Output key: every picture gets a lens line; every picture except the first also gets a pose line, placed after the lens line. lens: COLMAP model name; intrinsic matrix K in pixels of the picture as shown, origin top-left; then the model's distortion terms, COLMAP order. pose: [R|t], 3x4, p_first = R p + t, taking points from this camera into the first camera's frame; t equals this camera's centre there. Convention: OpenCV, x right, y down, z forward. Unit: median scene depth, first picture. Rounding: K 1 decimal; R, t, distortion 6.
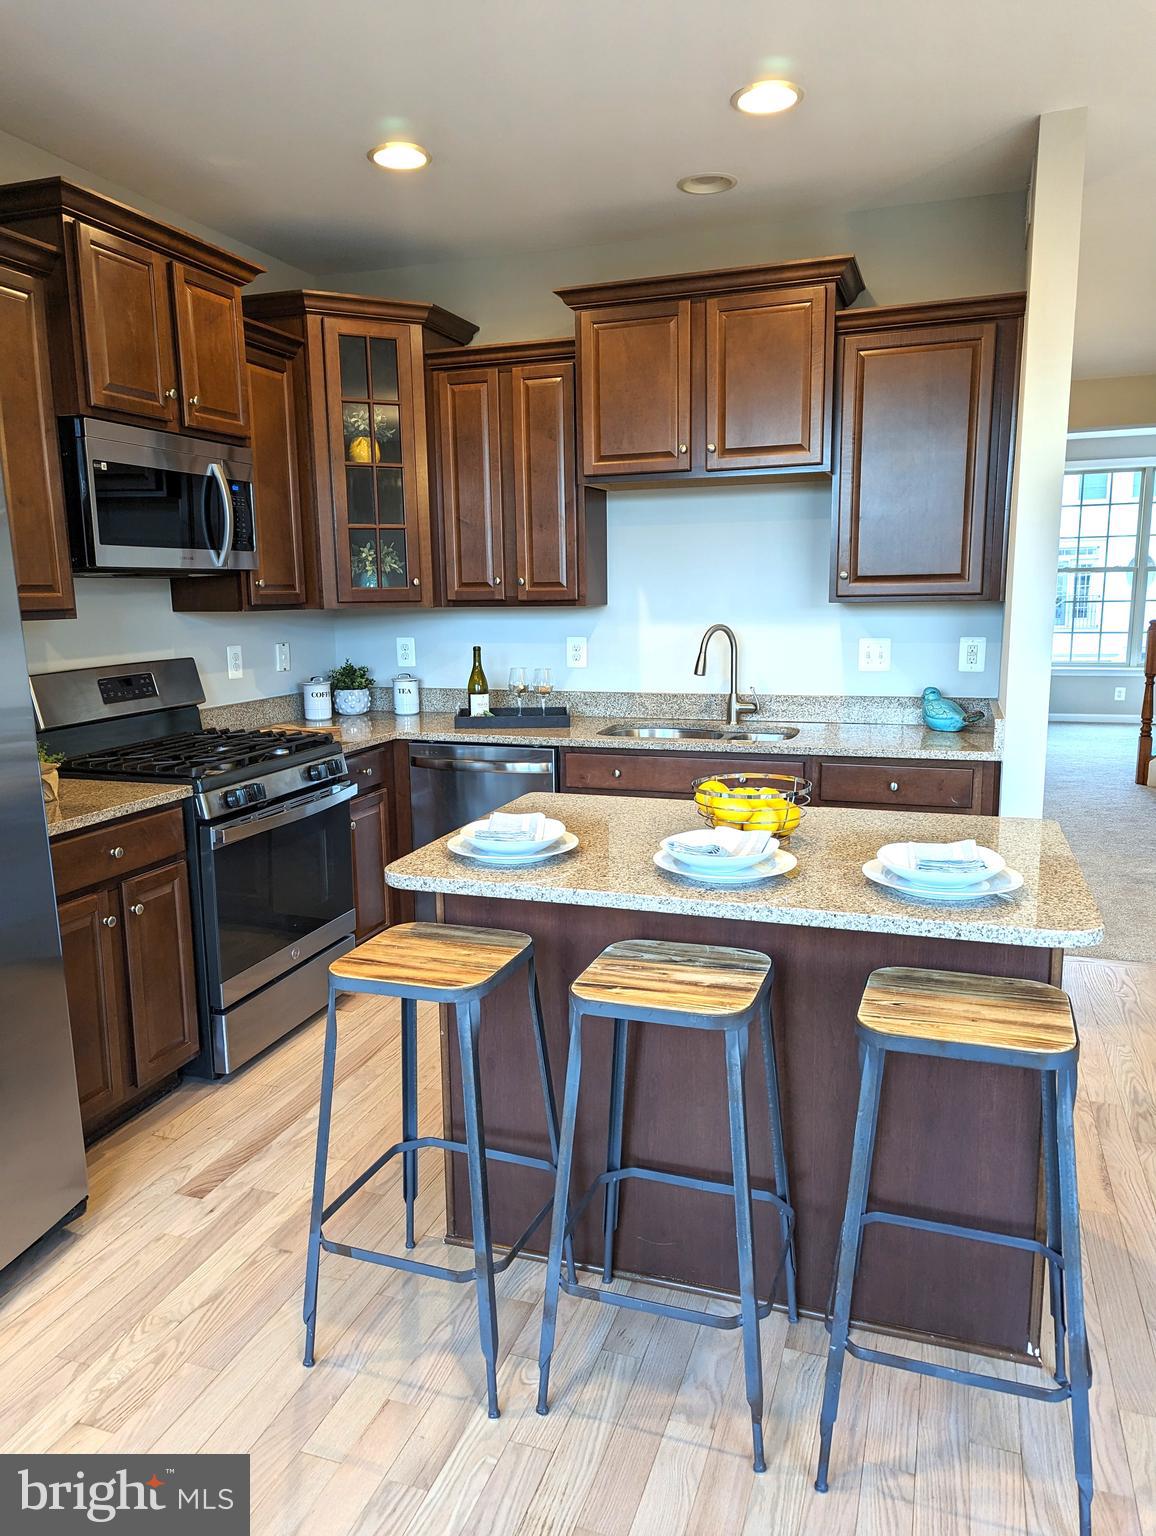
lens RADIAL K [[1079.2, 0, 574.4], [0, 1079.2, 774.4], [0, 0, 1]] dist [0.059561, -0.048540]
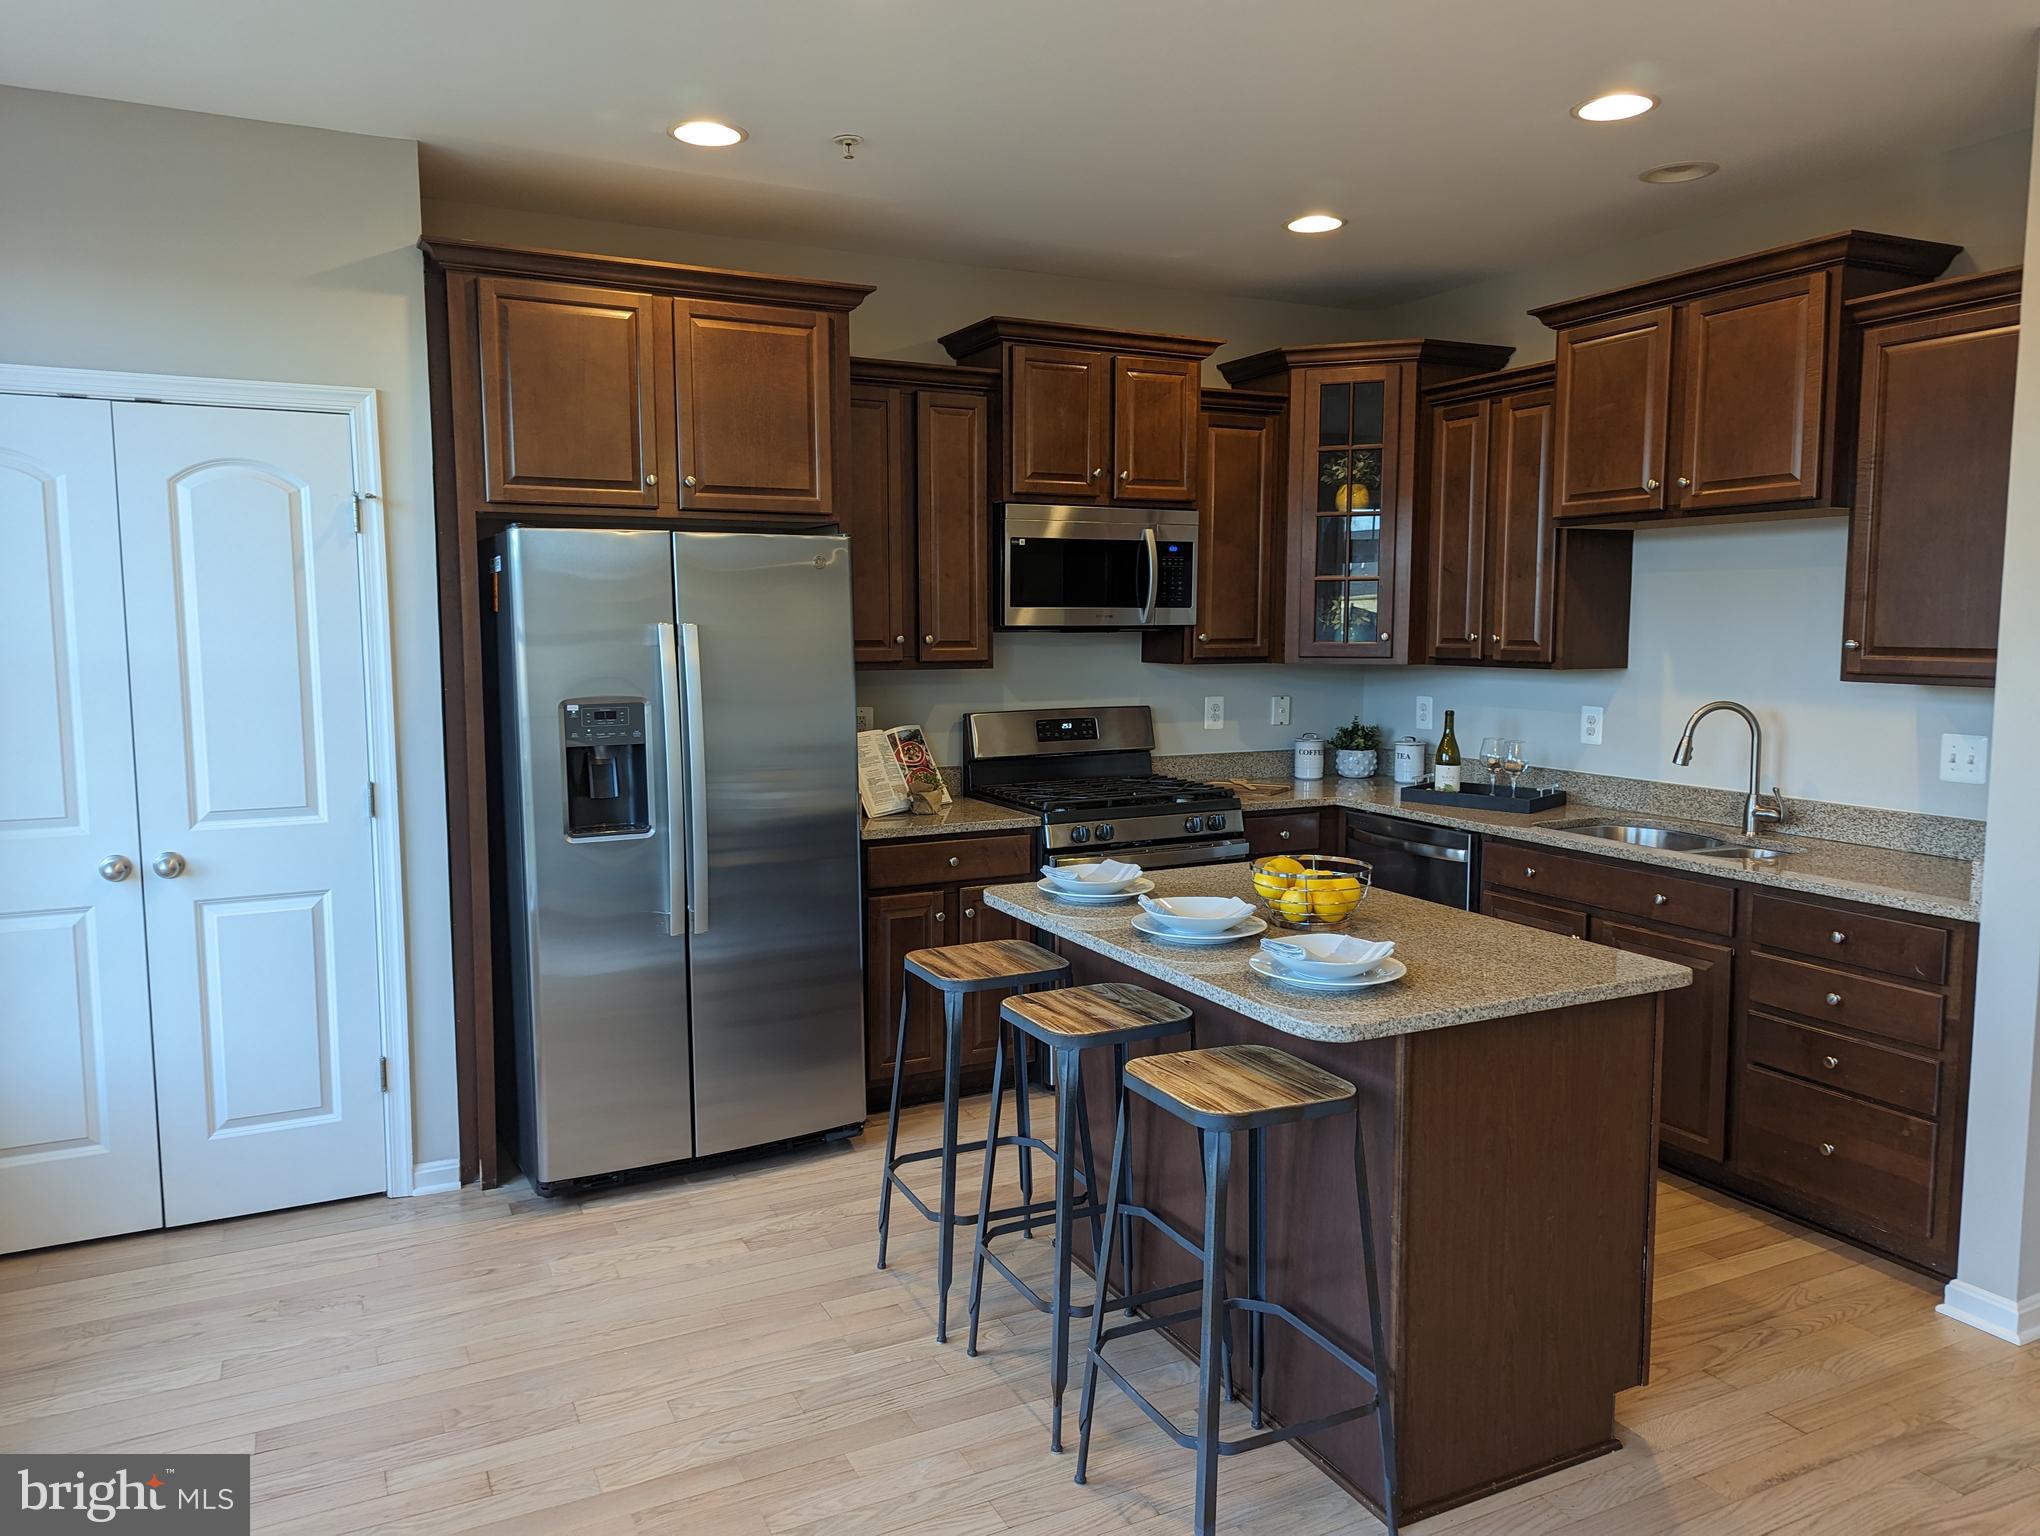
lens RADIAL K [[1431.5, 0, 1027.1], [0, 1431.5, 764.4], [0, 0, 1]] dist [0.062551, -0.062835]
pose [[0.718796, 0.086731, -0.689790, 0.558274], [-0.130629, 0.991365, -0.011473, -0.021251], [0.682838, 0.098353, 0.723919, -0.081675]]
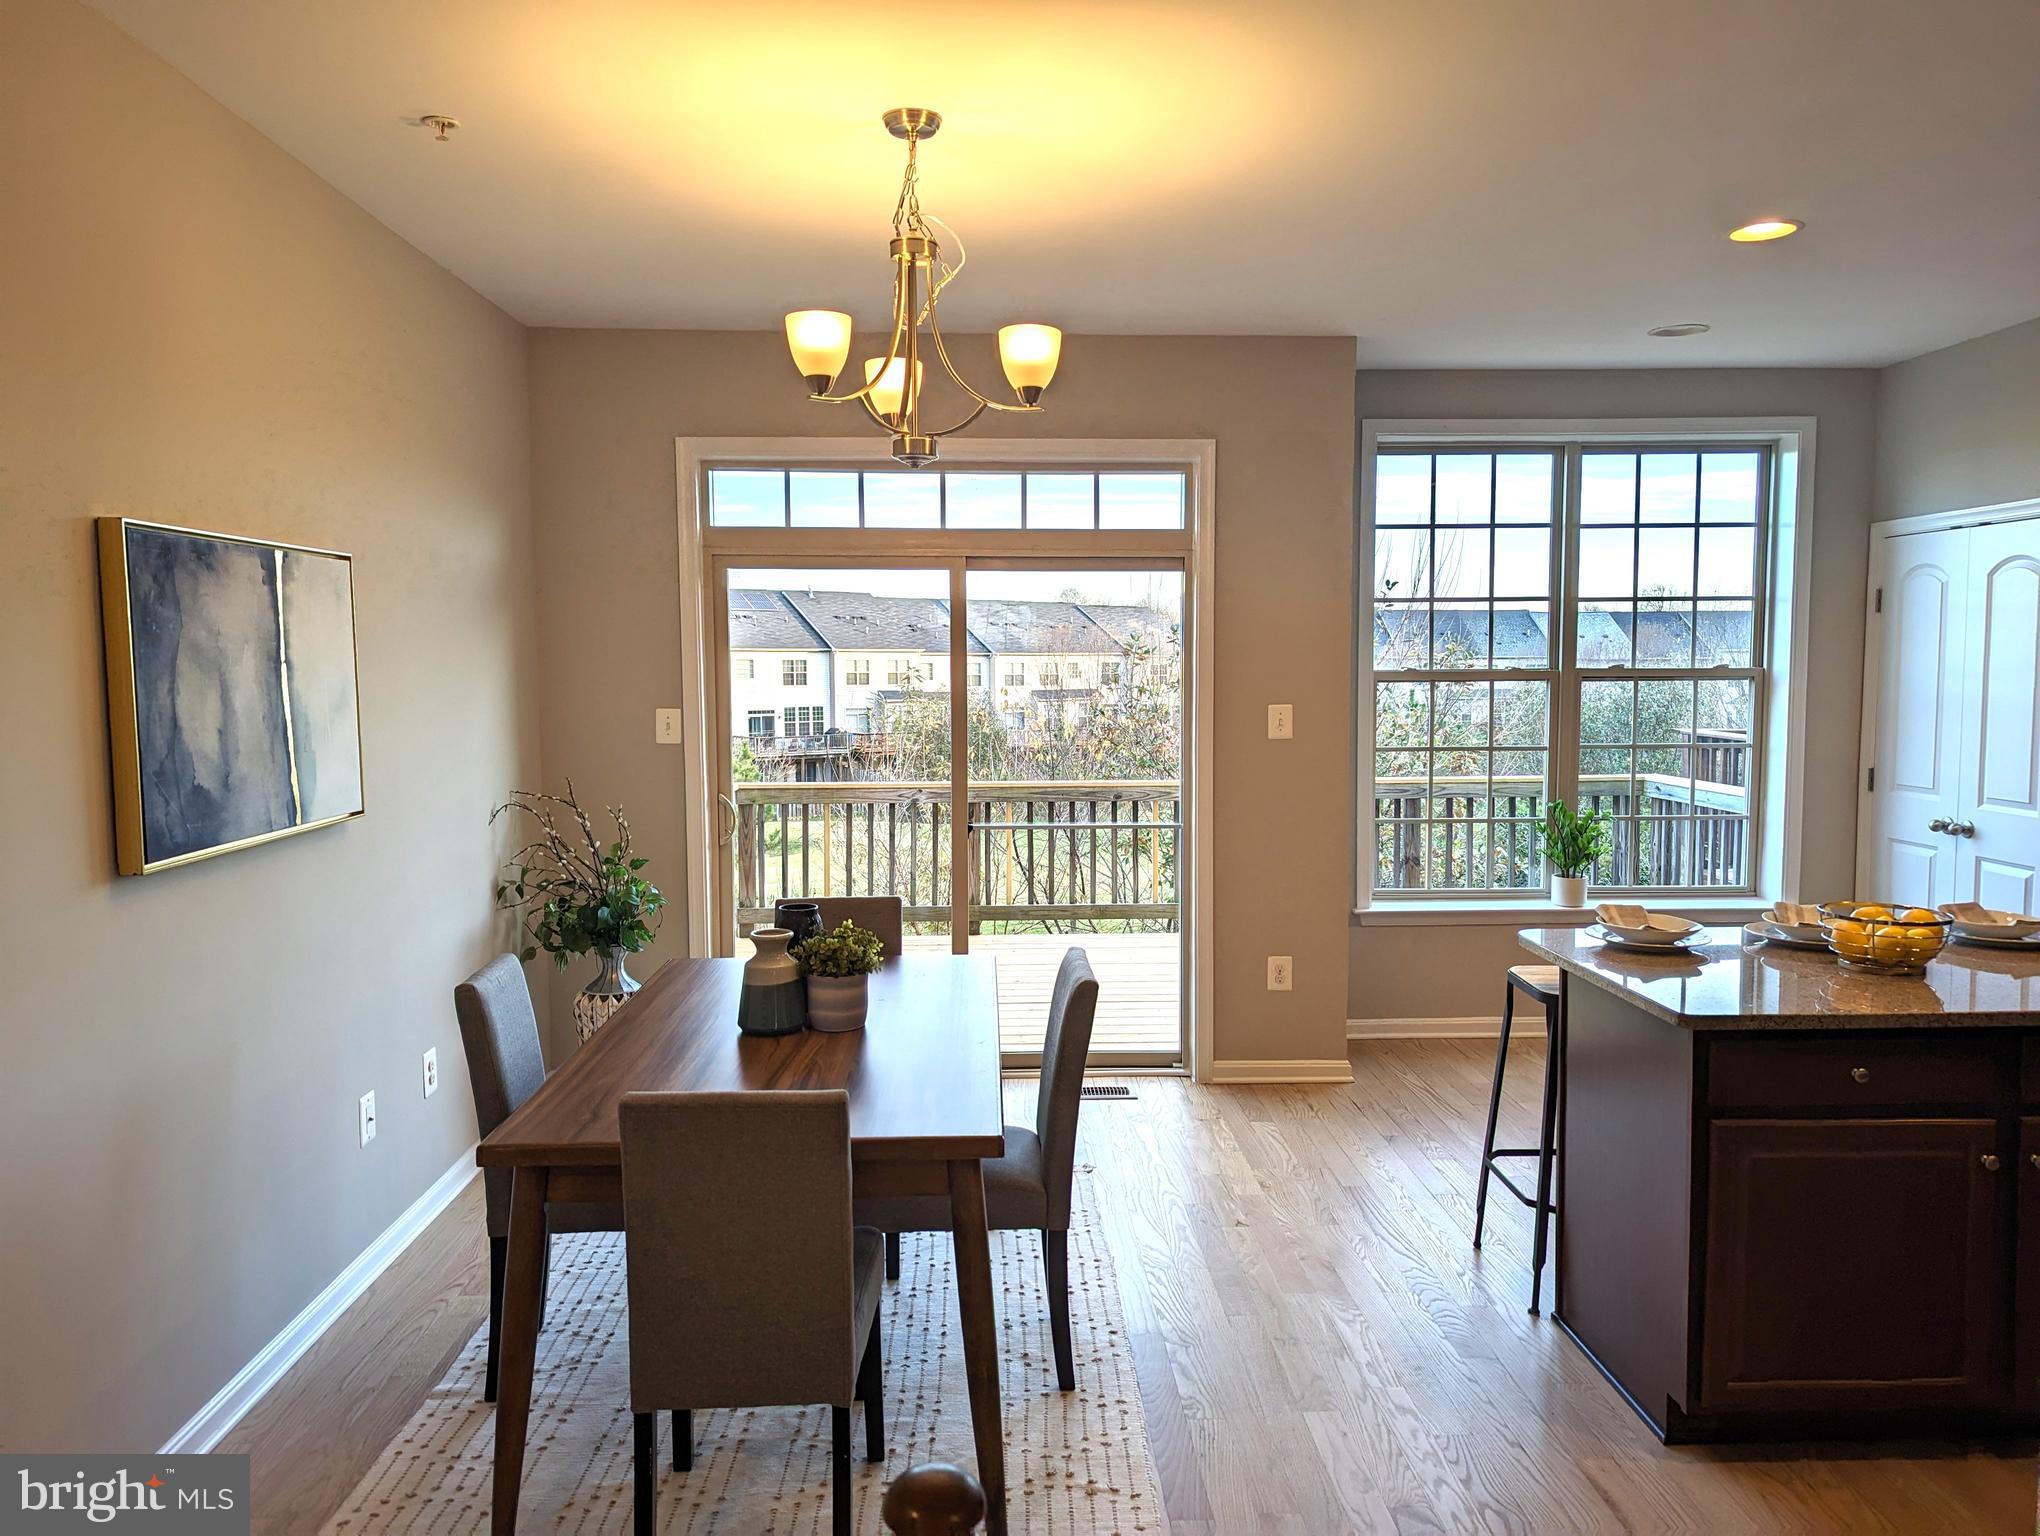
lens RADIAL K [[1431.5, 0, 1019.2], [0, 1431.5, 762.6], [0, 0, 1]] dist [0.062551, -0.062835]
pose [[-0.932769, 0.045957, -0.357534, 0.900312], [-0.042399, 0.970968, 0.235422, -0.264714], [0.357973, 0.234754, -0.903740, 1.223221]]
